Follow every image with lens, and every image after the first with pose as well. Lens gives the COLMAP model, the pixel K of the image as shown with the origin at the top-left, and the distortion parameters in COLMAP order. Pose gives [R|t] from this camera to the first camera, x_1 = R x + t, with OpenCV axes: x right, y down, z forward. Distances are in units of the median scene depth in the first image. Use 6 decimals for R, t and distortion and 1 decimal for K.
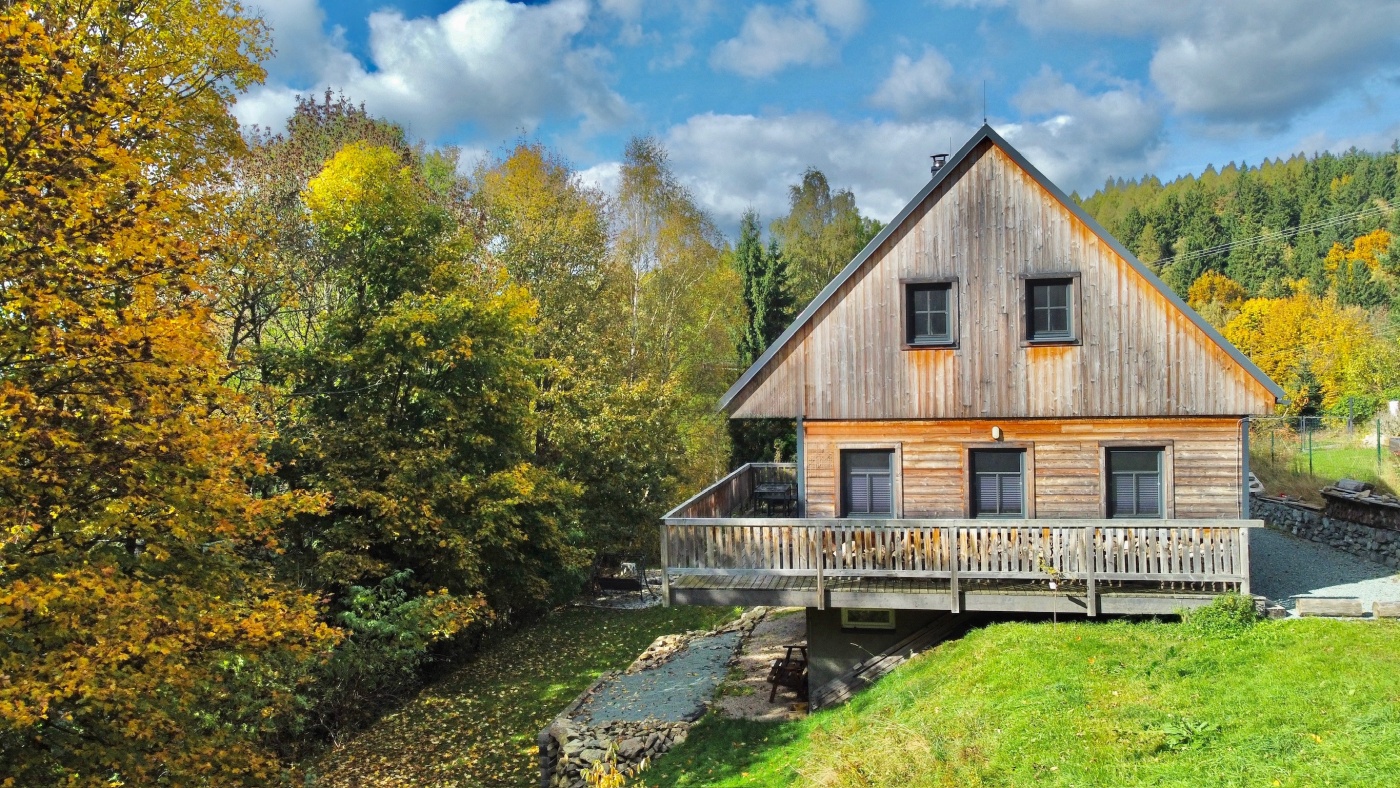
lens RADIAL K [[1001.0, 0, 699.4], [0, 1001.0, 401.5], [0, 0, 1]] dist [-0.002616, -0.001143]
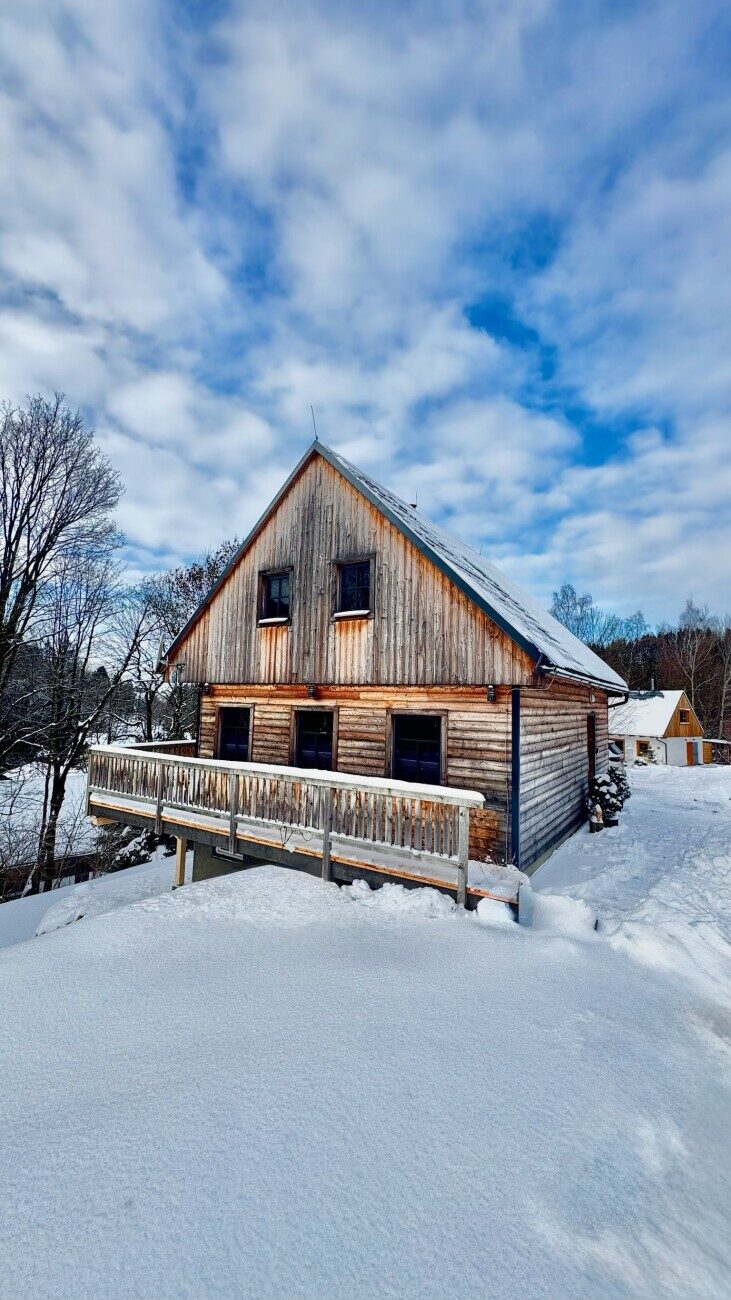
lens RADIAL K [[517.5, 0, 366.7], [0, 517.5, 637.4], [0, 0, 1]] dist [0.001408, 0.000010]
pose [[0.924476, -0.004884, -0.381209, 0.592778], [-0.044431, 0.991724, -0.120457, 0.032671], [0.378643, 0.128297, 0.916608, 0.483251]]
